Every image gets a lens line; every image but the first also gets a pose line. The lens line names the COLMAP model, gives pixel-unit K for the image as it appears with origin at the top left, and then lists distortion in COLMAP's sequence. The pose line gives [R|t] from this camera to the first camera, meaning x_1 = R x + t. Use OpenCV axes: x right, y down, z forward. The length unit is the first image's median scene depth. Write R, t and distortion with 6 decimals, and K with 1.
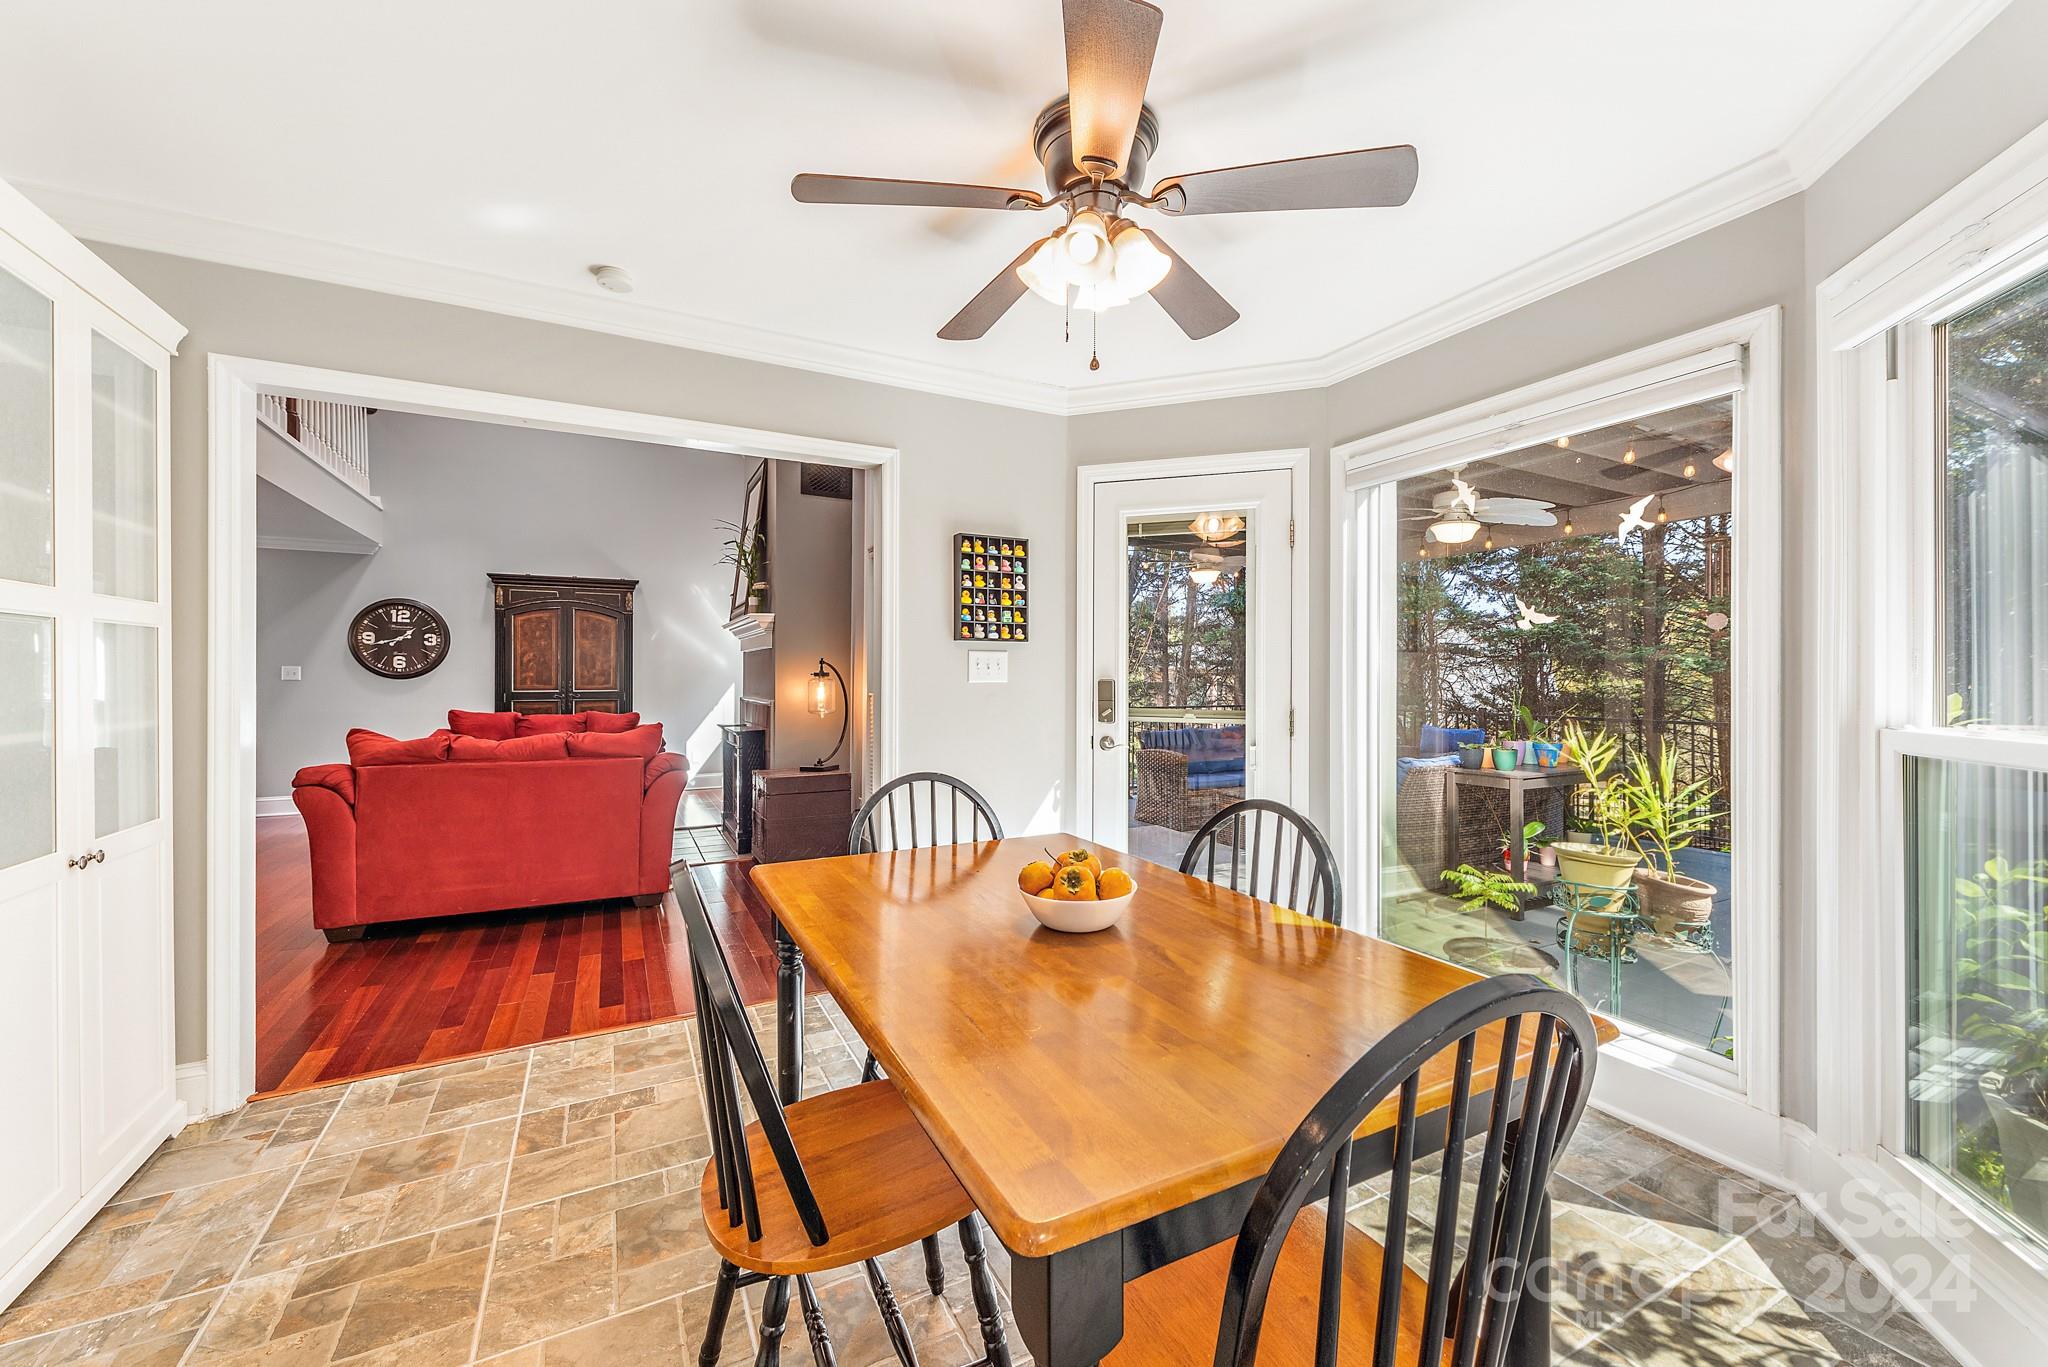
lens RADIAL K [[801.2, 0, 1032.9], [0, 801.2, 678.1], [0, 0, 1]] dist [0.008330, -0.000571]
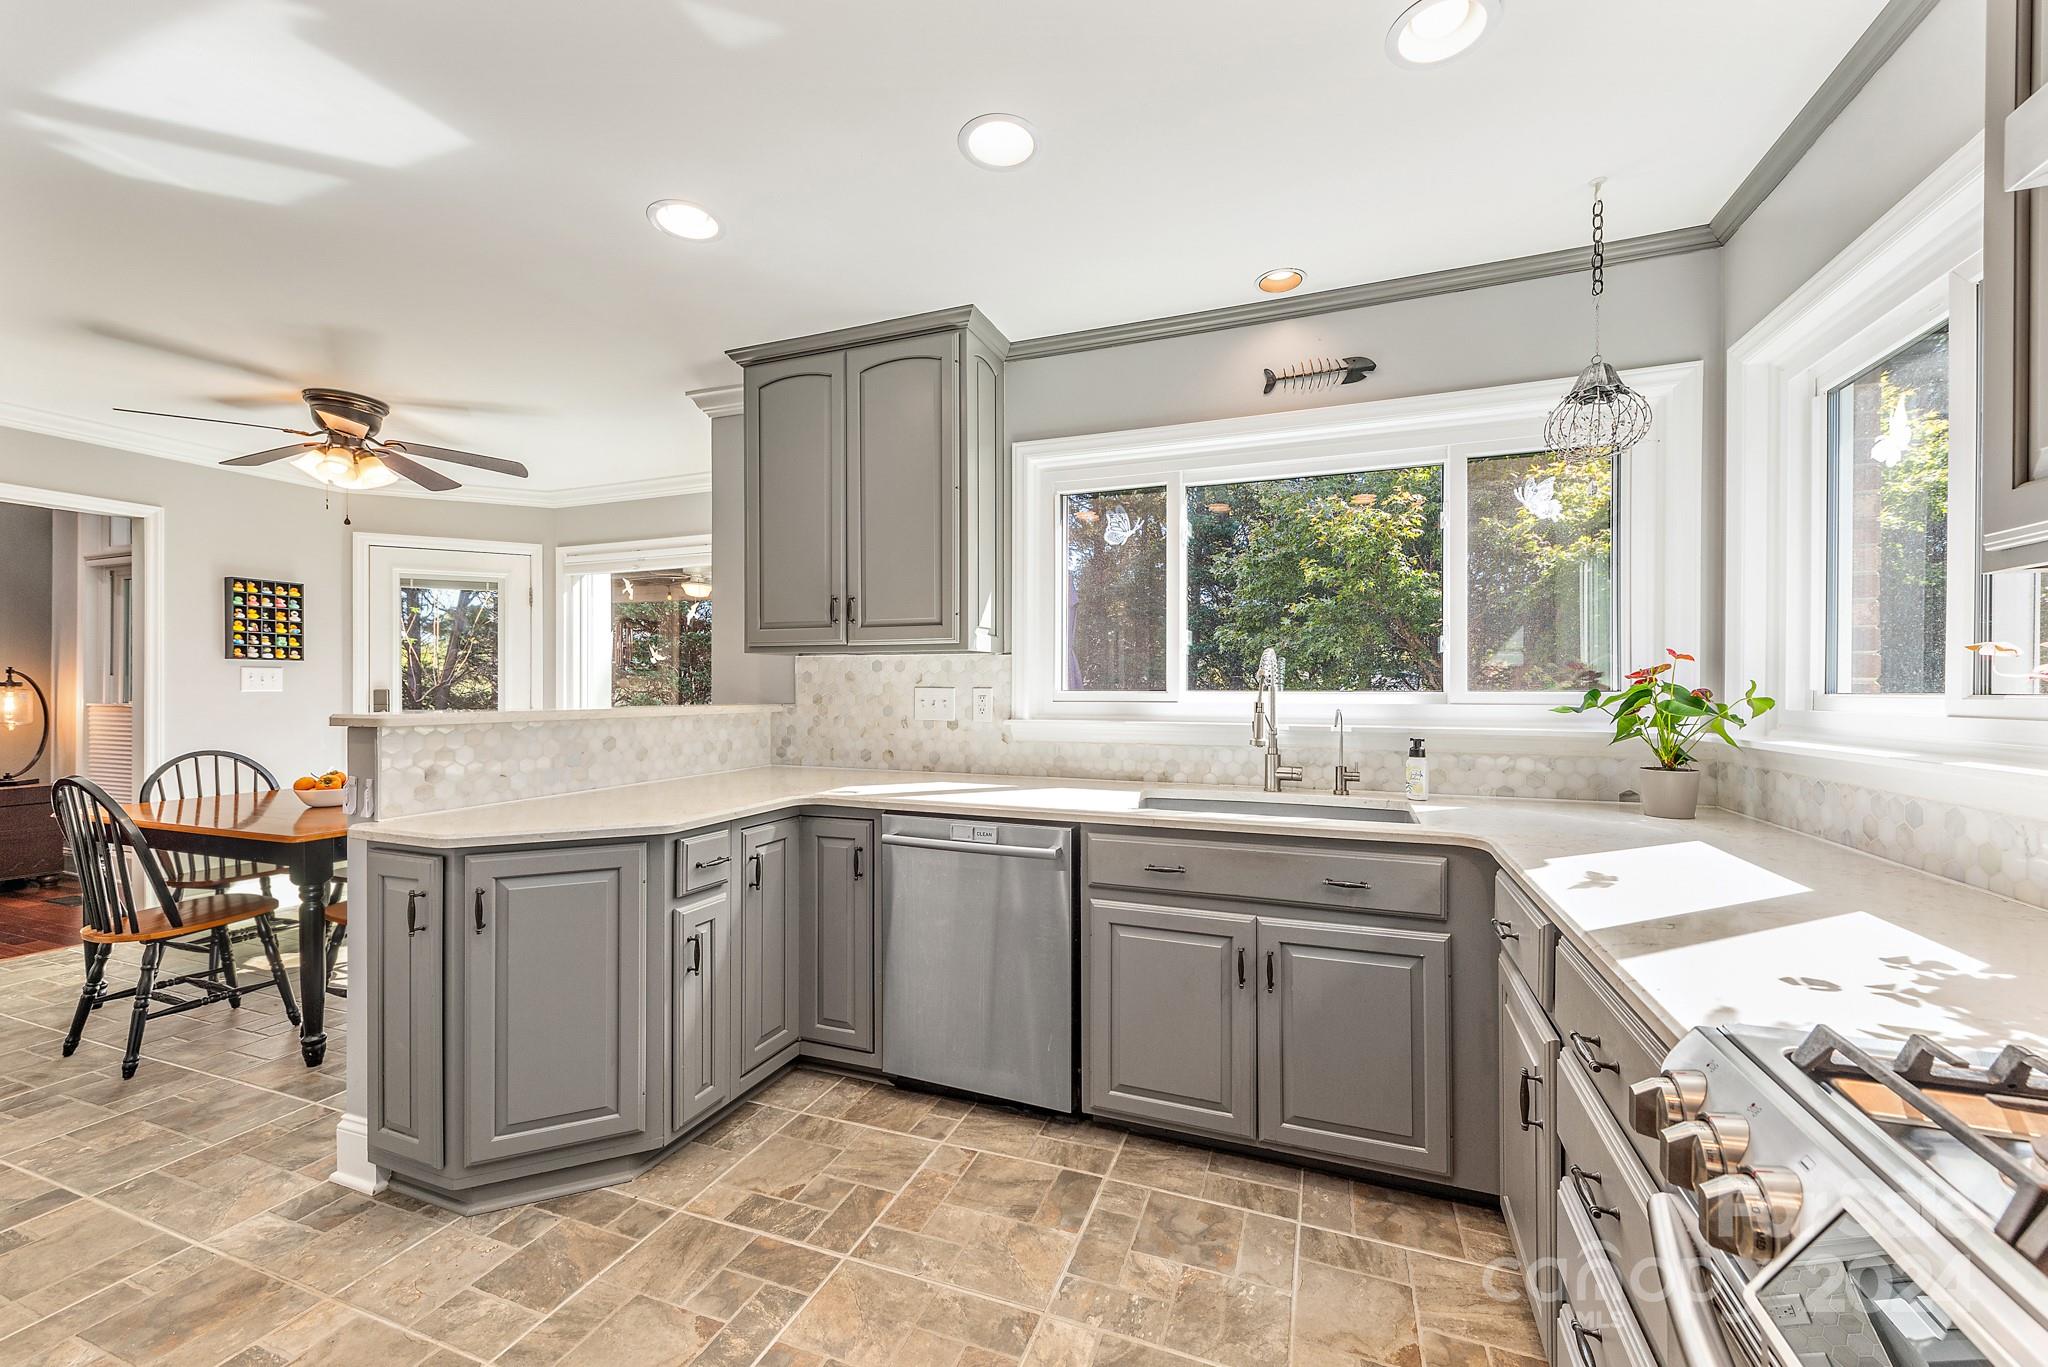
lens RADIAL K [[795.0, 0, 1031.9], [0, 795.0, 690.5], [0, 0, 1]] dist [0.006262, -0.000523]
pose [[0.748416, -0.002575, 0.663225, 0.019340], [0.000295, 0.999994, 0.003549, -0.000169], [-0.663229, -0.002460, 0.748412, -0.820569]]
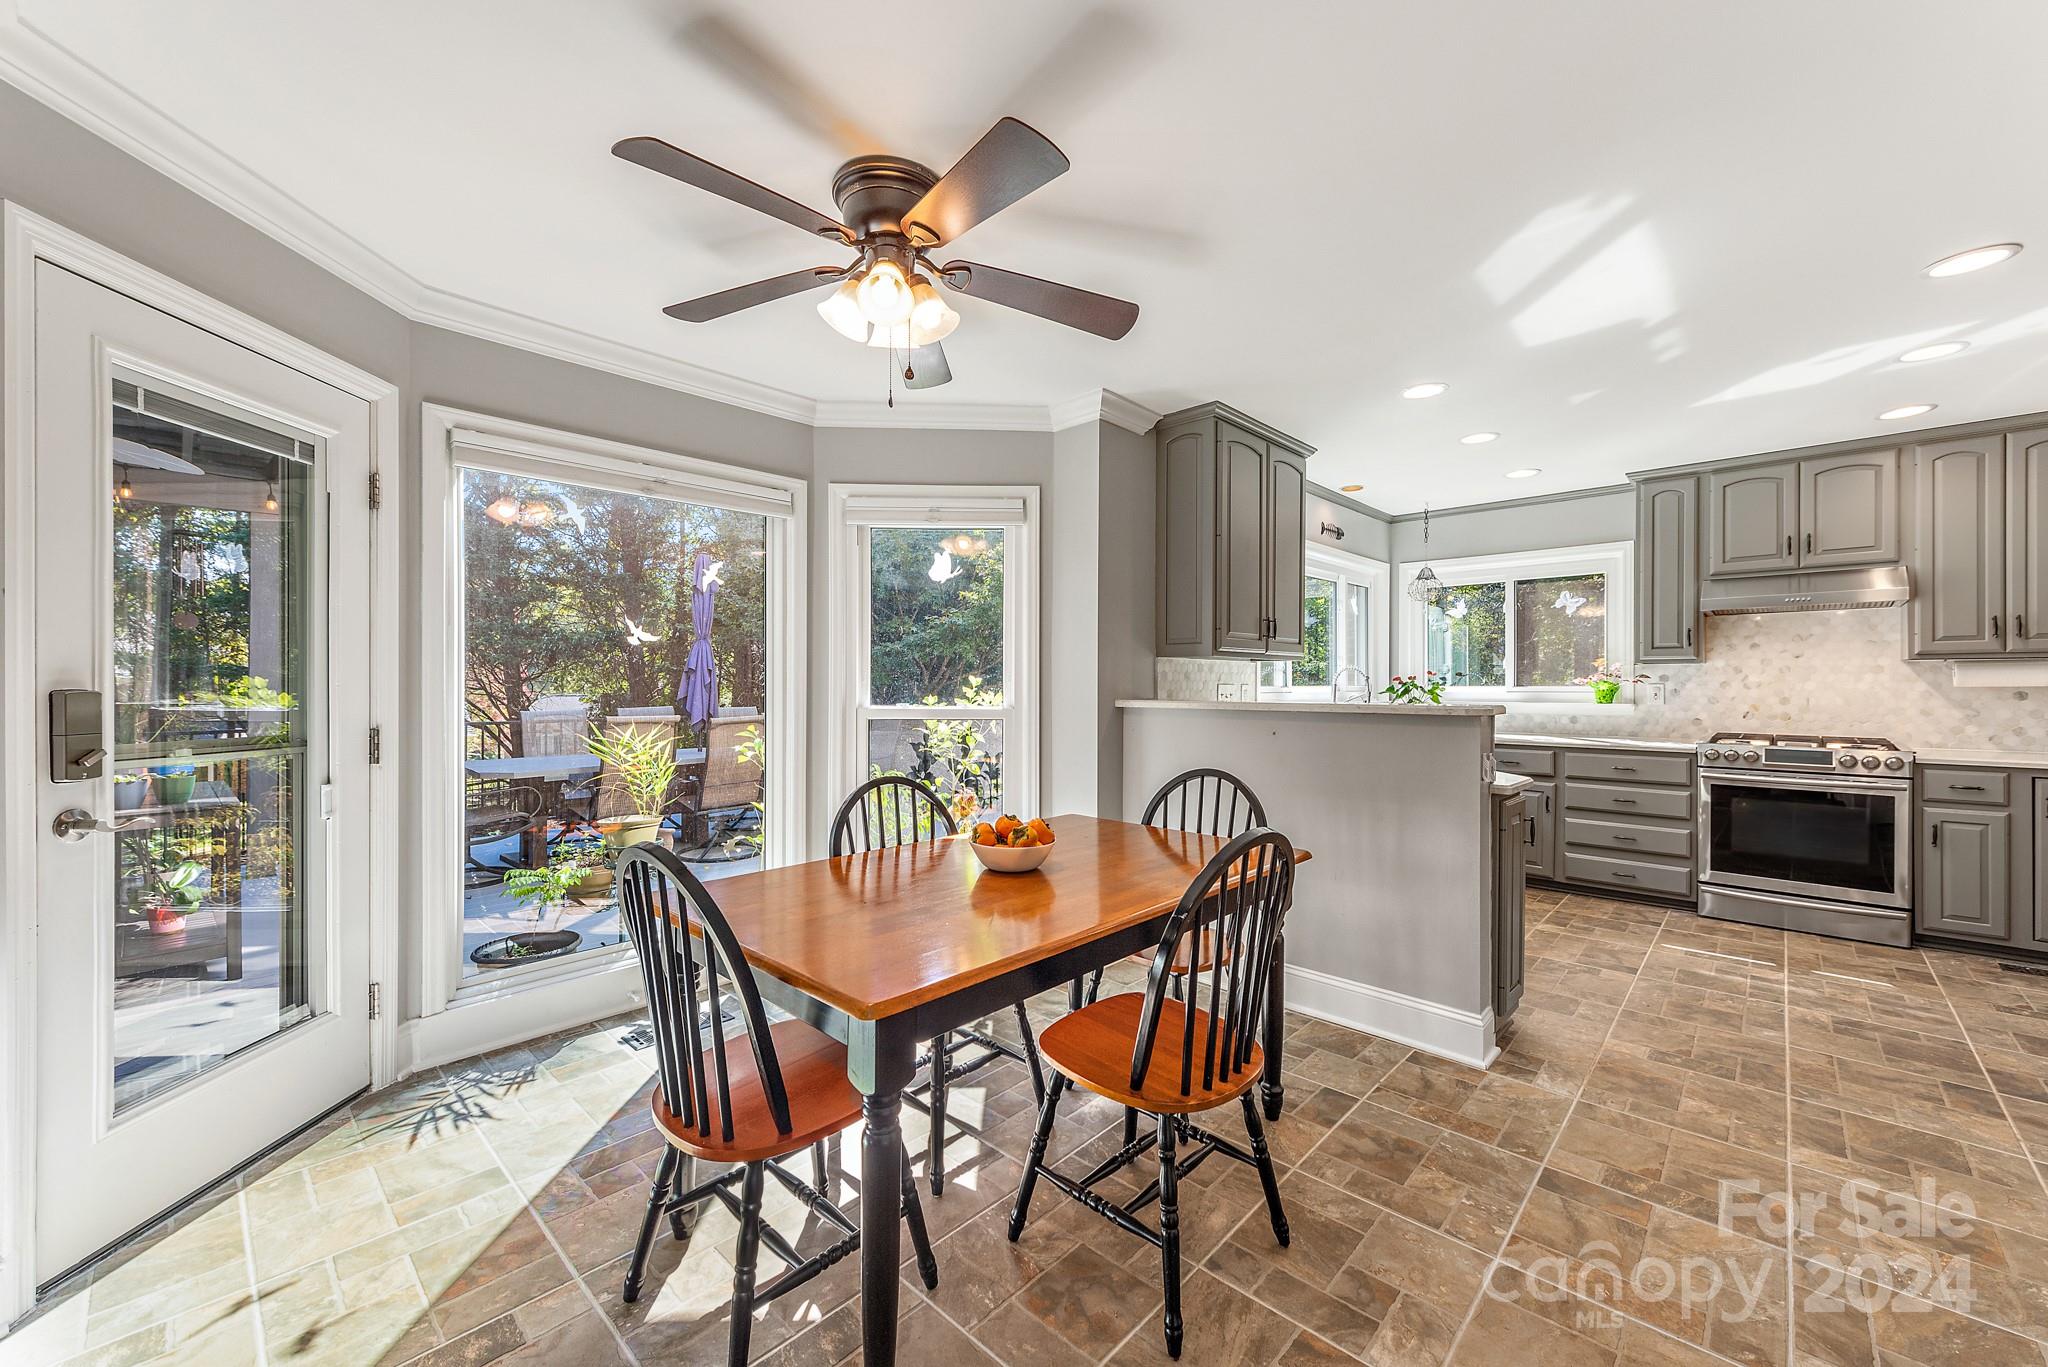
lens RADIAL K [[797.3, 0, 1027.8], [0, 797.3, 687.0], [0, 0, 1]] dist [0.001895, -0.000235]
pose [[-0.320556, -0.005181, 0.947216, -0.566927], [-0.000493, 0.999986, 0.005303, -0.002936], [-0.947230, 0.001233, -0.320554, 0.654743]]
